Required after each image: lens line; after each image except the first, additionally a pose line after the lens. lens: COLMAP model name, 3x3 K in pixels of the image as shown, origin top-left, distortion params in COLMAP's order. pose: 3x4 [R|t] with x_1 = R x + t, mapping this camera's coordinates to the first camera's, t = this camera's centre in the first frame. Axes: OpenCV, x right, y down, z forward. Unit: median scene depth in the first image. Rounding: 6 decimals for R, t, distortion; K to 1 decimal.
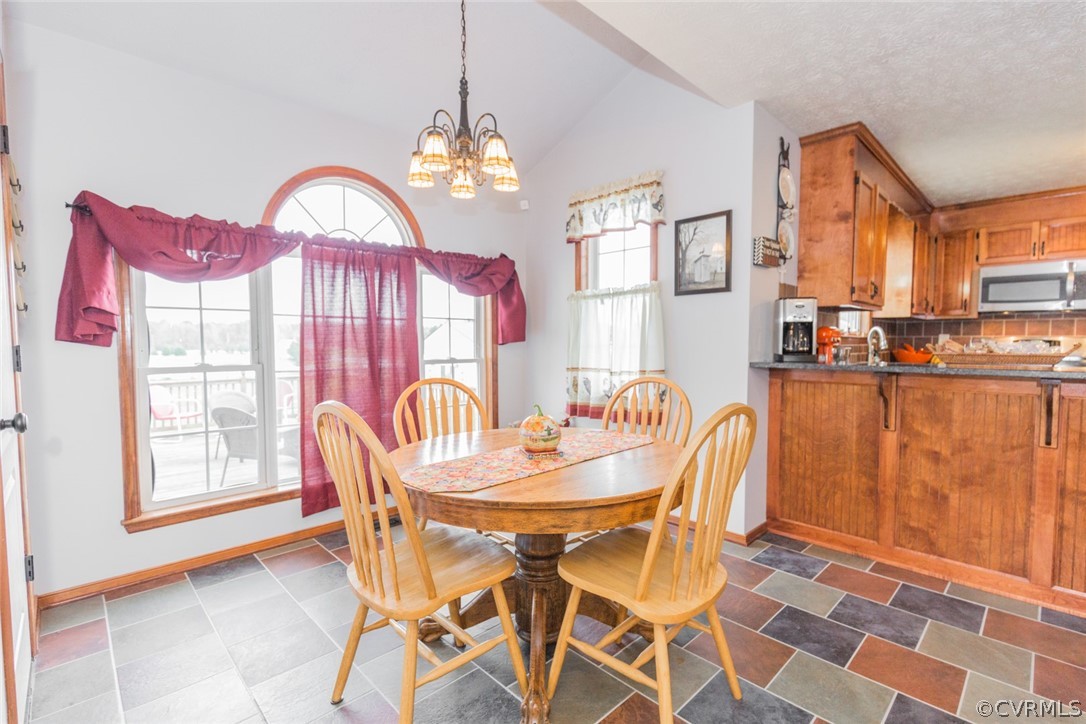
lens RADIAL K [[496.1, 0, 546.0], [0, 496.1, 365.2], [0, 0, 1]] dist [0.005074, -0.000391]
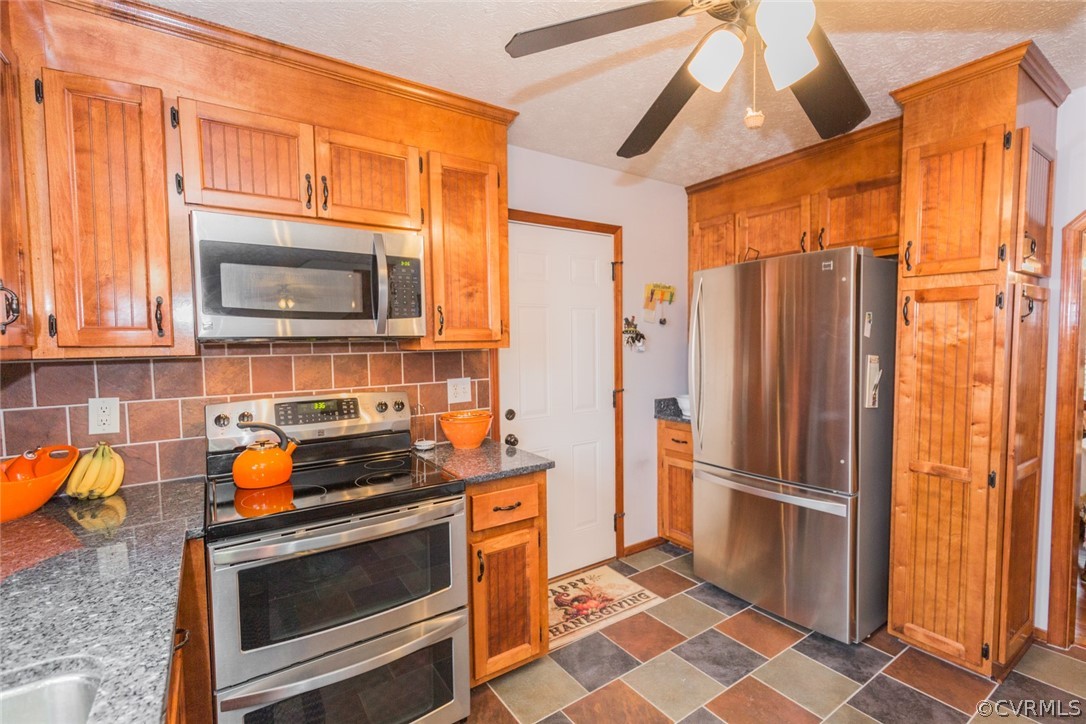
lens RADIAL K [[496.1, 0, 547.5], [0, 496.1, 363.4], [0, 0, 1]] dist [0.005074, -0.000391]
pose [[0.168774, -0.057796, 0.983959, 0.570075], [0.057643, 0.997150, 0.048684, -0.093023], [-0.983968, 0.048501, 0.171624, 0.705763]]
